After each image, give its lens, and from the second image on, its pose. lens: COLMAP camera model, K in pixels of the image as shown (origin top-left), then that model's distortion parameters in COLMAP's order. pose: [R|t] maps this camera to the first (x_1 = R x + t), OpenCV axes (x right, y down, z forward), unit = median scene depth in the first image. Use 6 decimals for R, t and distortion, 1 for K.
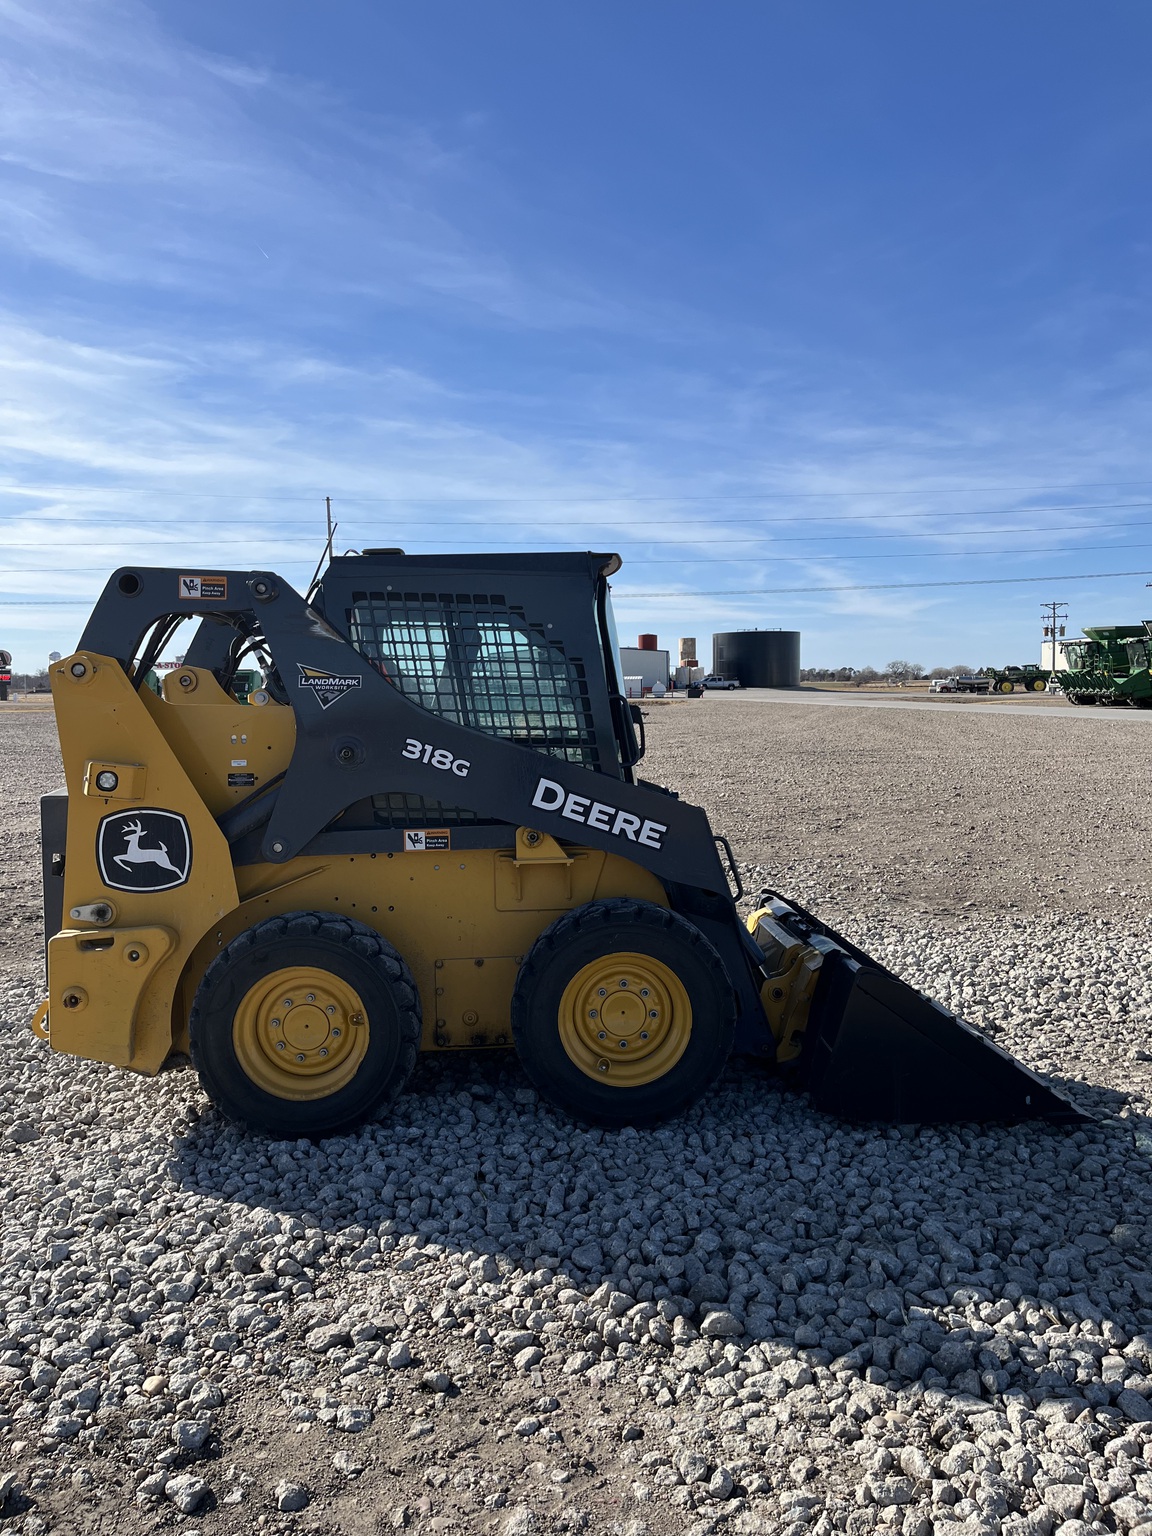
lens RADIAL K [[1130.6, 0, 570.8], [0, 1130.6, 772.4], [0, 0, 1]] dist [0.093866, -0.126091]
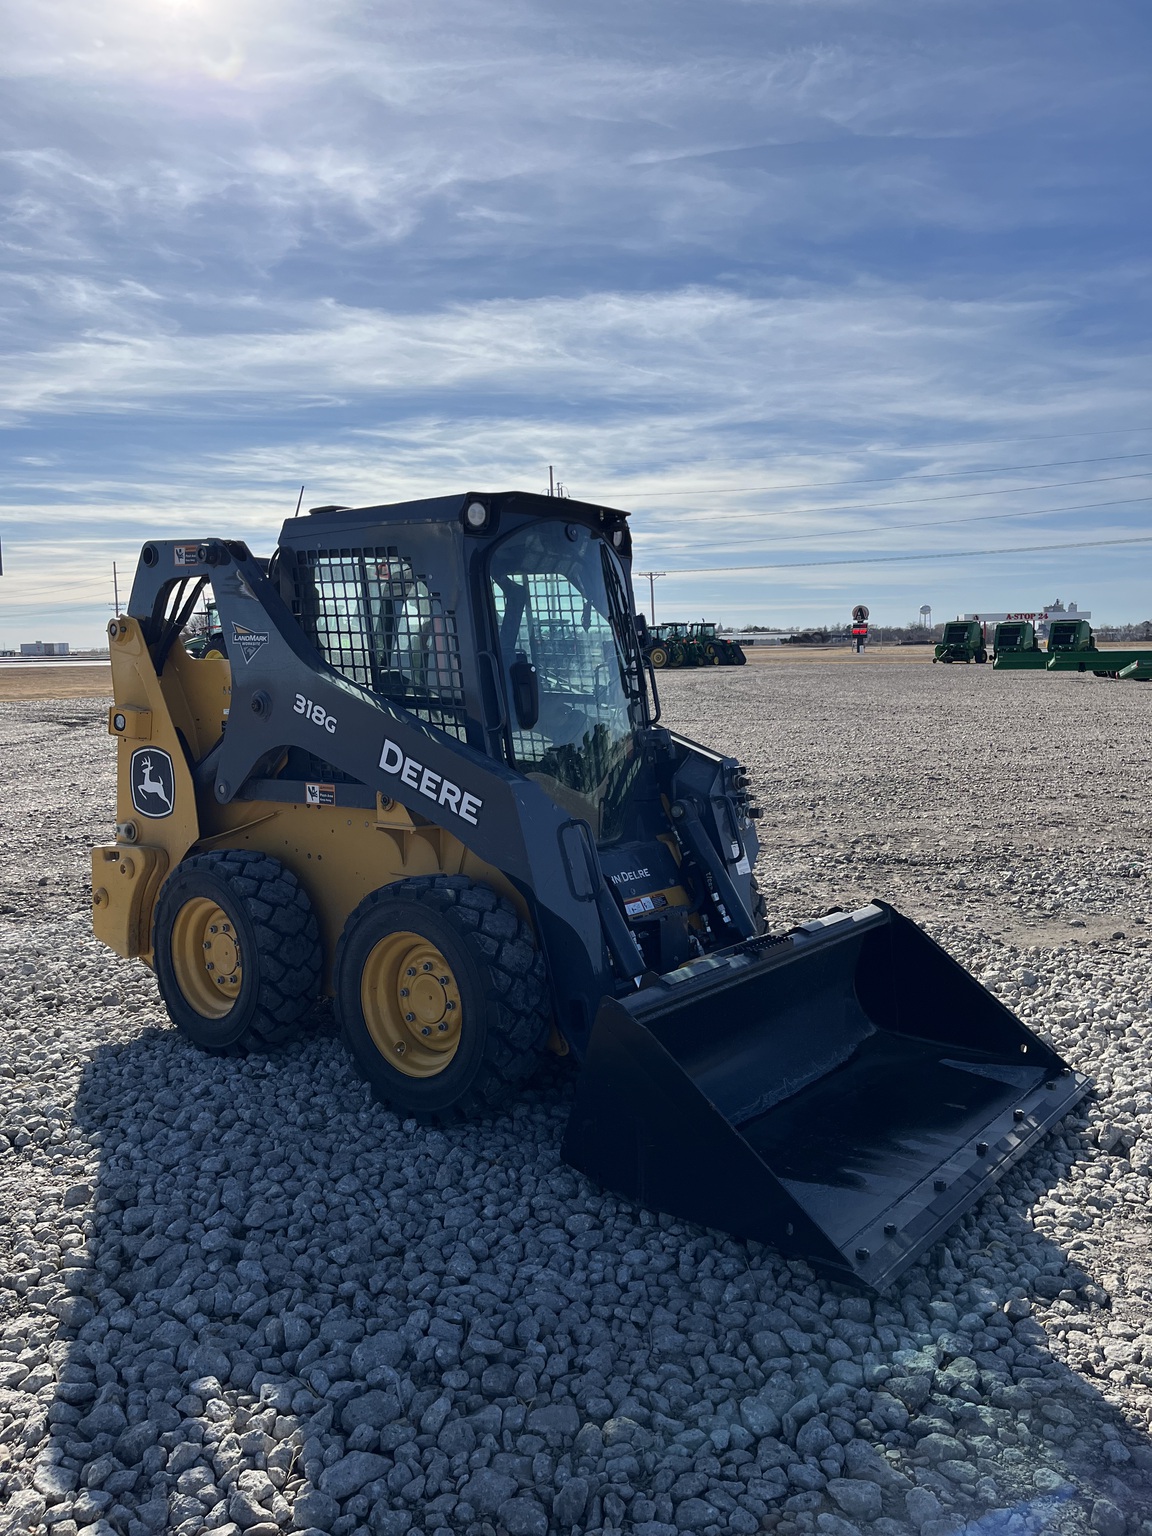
lens RADIAL K [[1137.1, 0, 576.0], [0, 1137.1, 768.0], [0, 0, 1]] dist [0.069769, -0.112802]
pose [[0.761100, 0.067812, -0.645080, 0.711999], [-0.043306, 0.997614, 0.053776, -0.028819], [0.647187, -0.012993, 0.762221, 0.373744]]
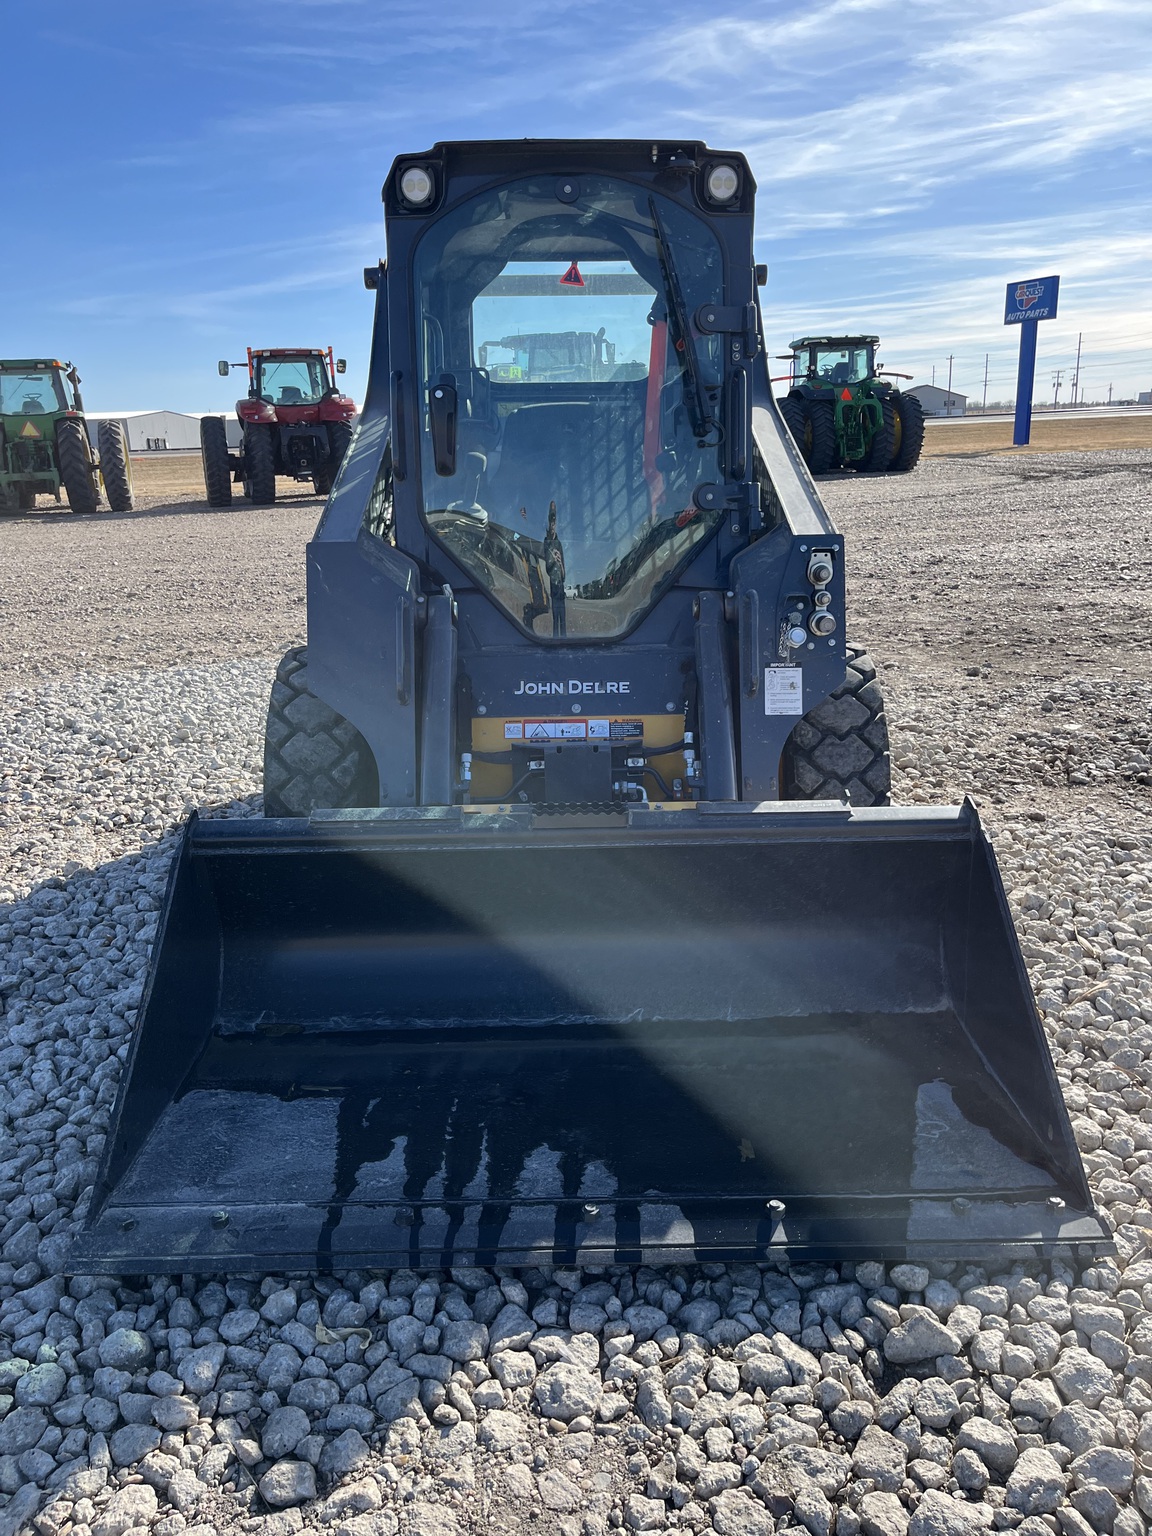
lens RADIAL K [[1137.1, 0, 576.0], [0, 1137.1, 768.0], [0, 0, 1]] dist [0.069769, -0.112802]
pose [[-0.000533, 0.298832, -0.954306, 0.832686], [-0.045568, 0.953307, 0.298545, -0.053024], [0.998961, 0.043645, 0.013109, 1.172066]]
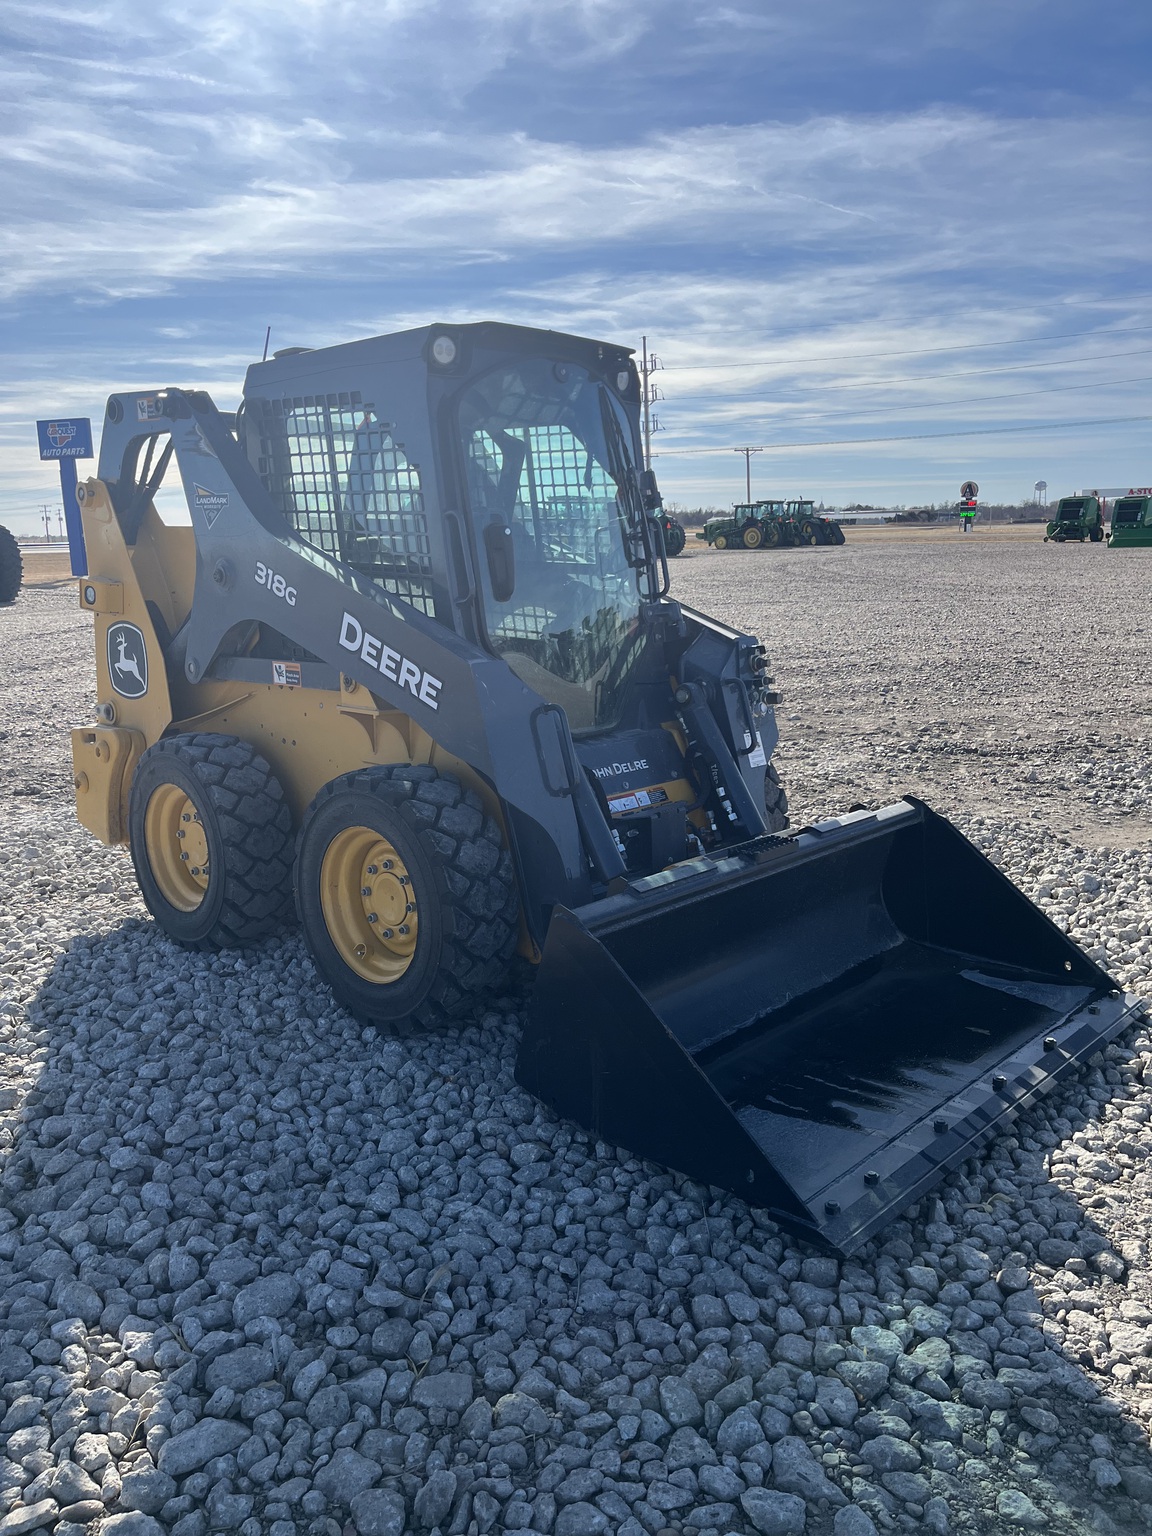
lens RADIAL K [[1137.1, 0, 576.0], [0, 1137.1, 768.0], [0, 0, 1]] dist [0.069769, -0.112802]
pose [[0.705357, 0.140801, -0.694728, 0.705496], [-0.041881, 0.986640, 0.157441, -0.021402], [0.707614, -0.081956, 0.701830, 0.511551]]
